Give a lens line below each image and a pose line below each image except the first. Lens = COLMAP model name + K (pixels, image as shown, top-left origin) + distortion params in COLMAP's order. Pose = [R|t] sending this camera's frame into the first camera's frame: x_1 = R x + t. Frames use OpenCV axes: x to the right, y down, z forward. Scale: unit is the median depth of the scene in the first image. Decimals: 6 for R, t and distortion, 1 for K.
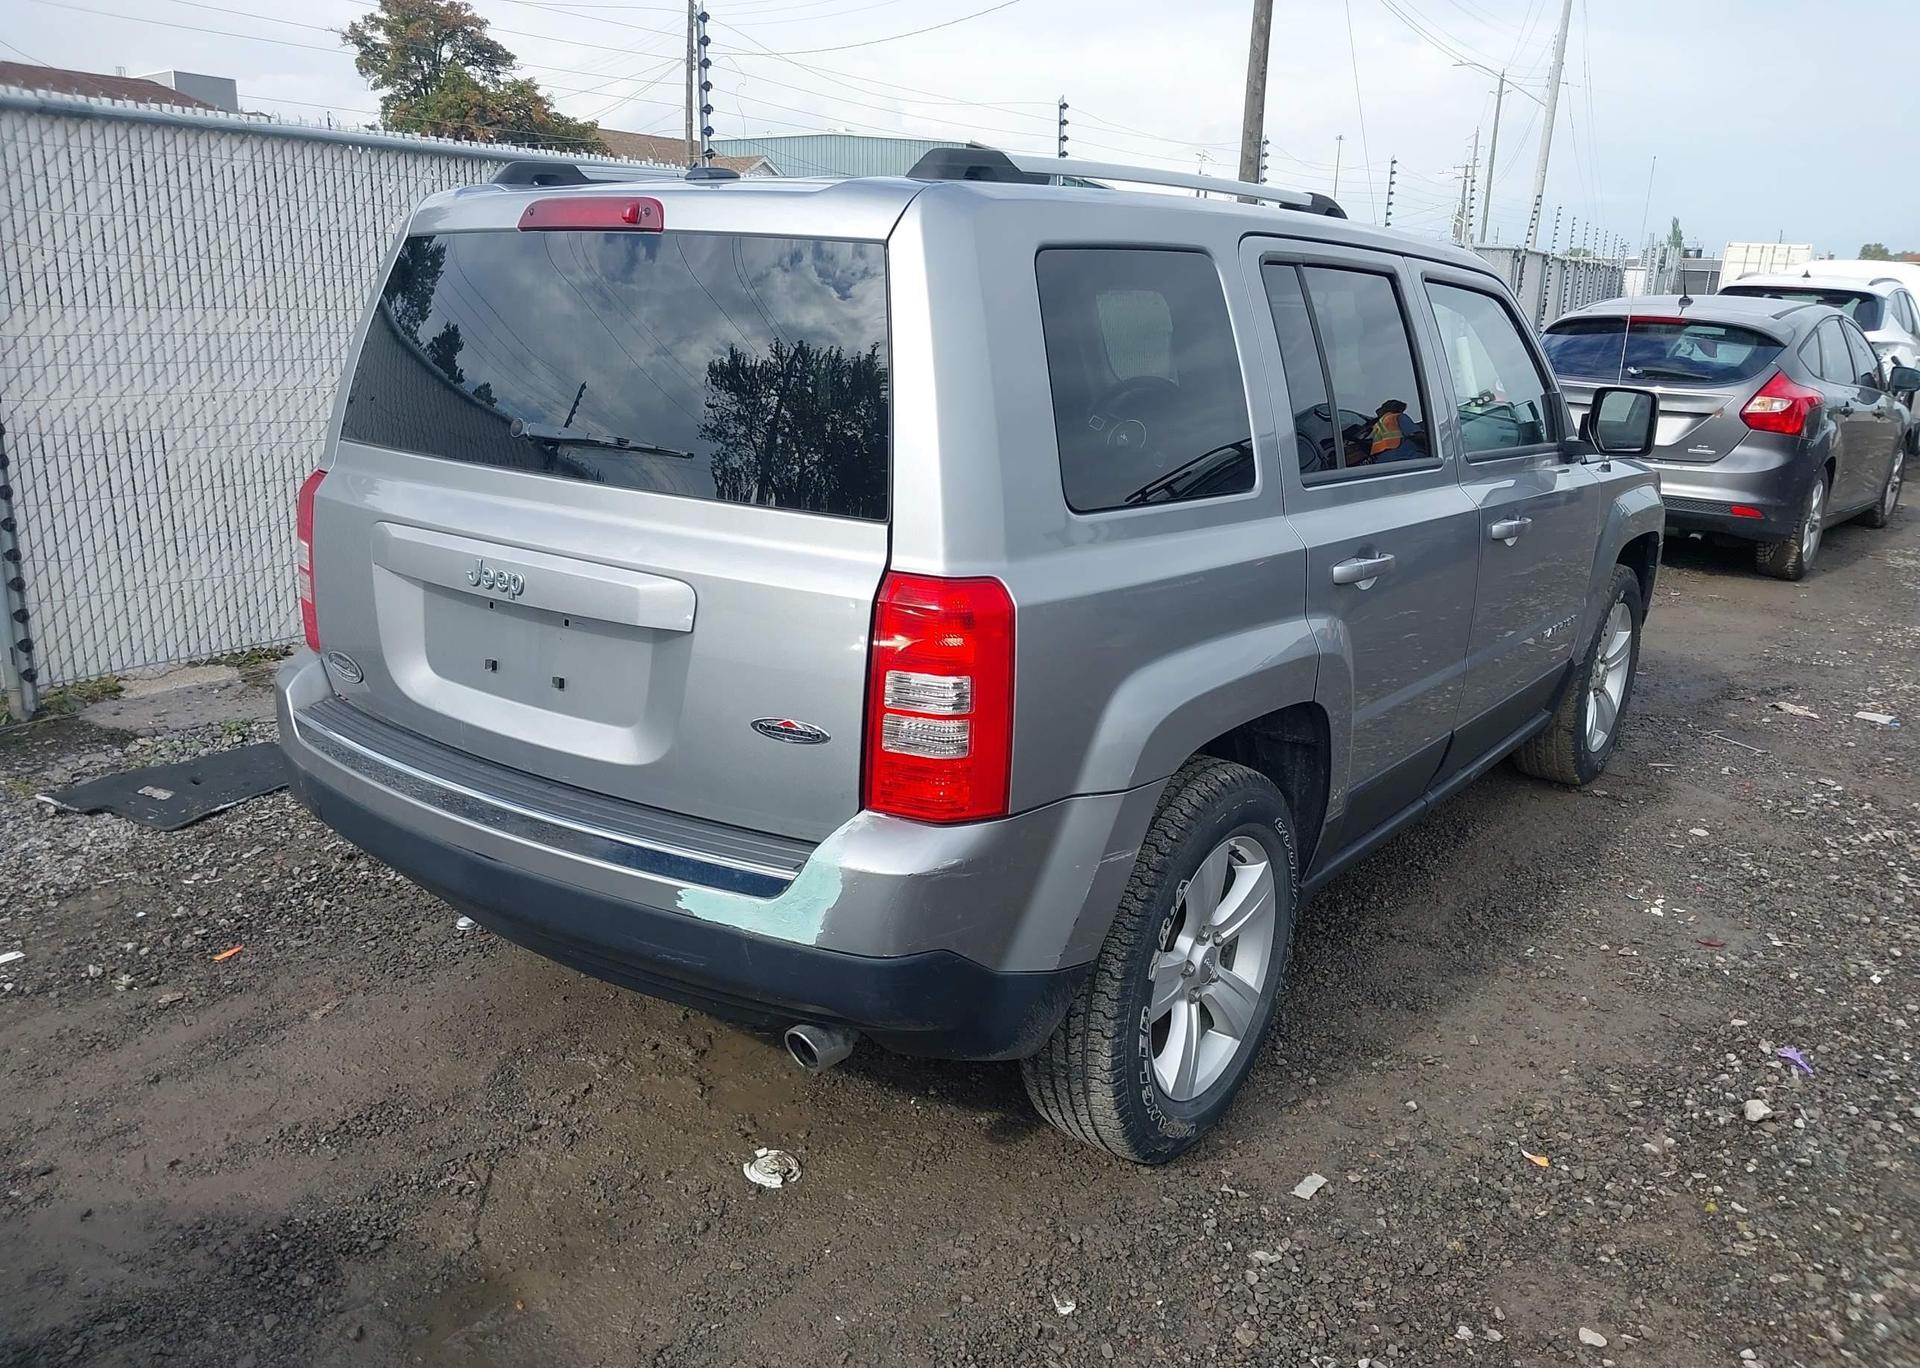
lens RADIAL K [[1539.8, 0, 933.4], [0, 1539.8, 683.5], [0, 0, 1]] dist [0.029642, -0.037456]
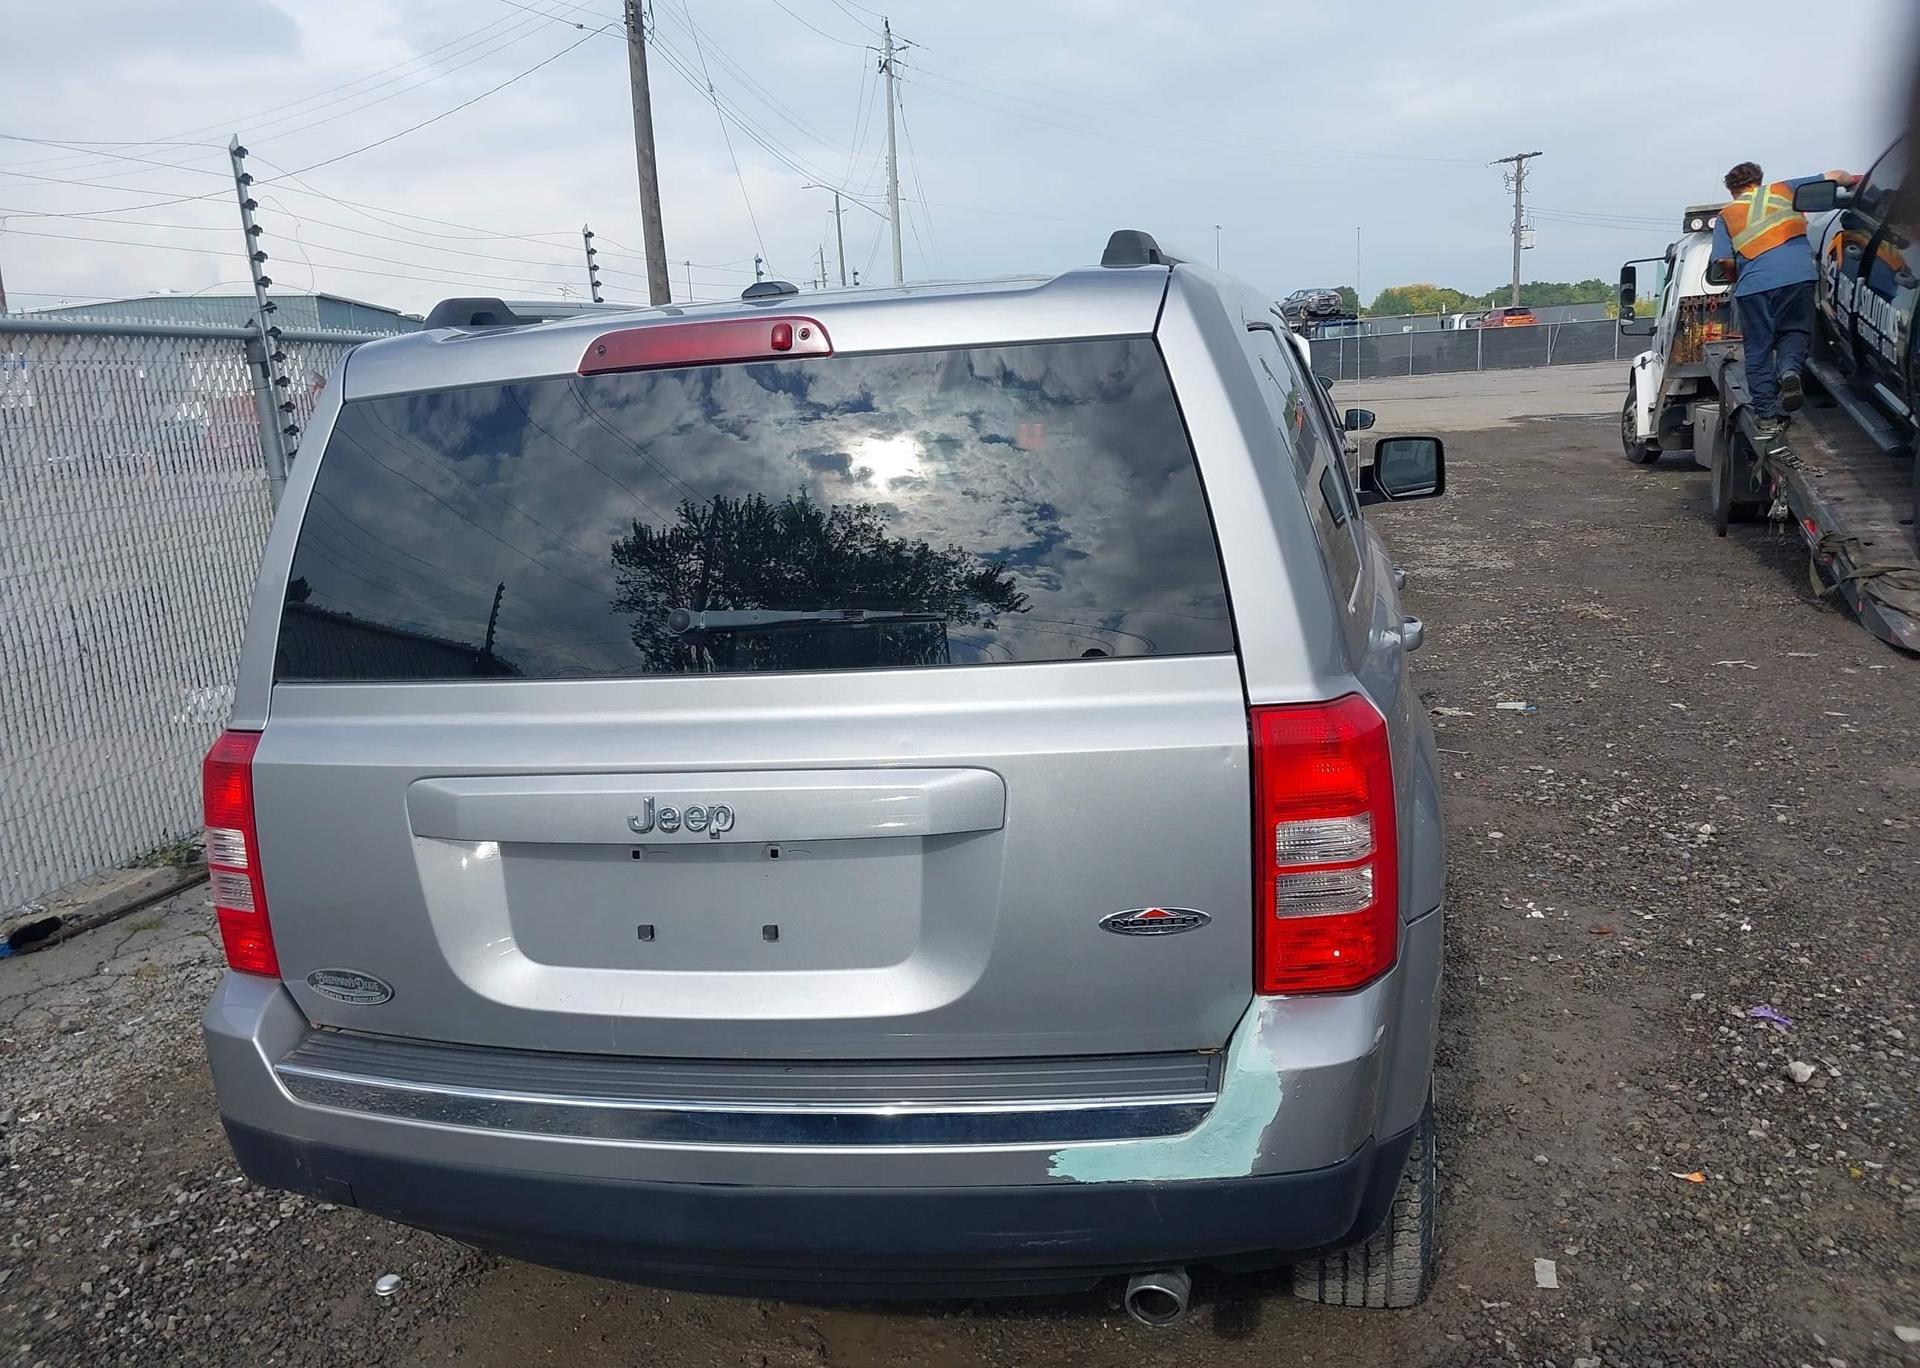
lens RADIAL K [[1549.8, 0, 960.0], [0, 1549.8, 684.0], [0, 0, 1]] dist [0.013595, -0.012421]
pose [[0.910518, -0.172551, 0.375743, -0.343805], [0.201352, 0.978764, -0.038452, -0.059295], [-0.361128, 0.110668, 0.925926, 0.188303]]
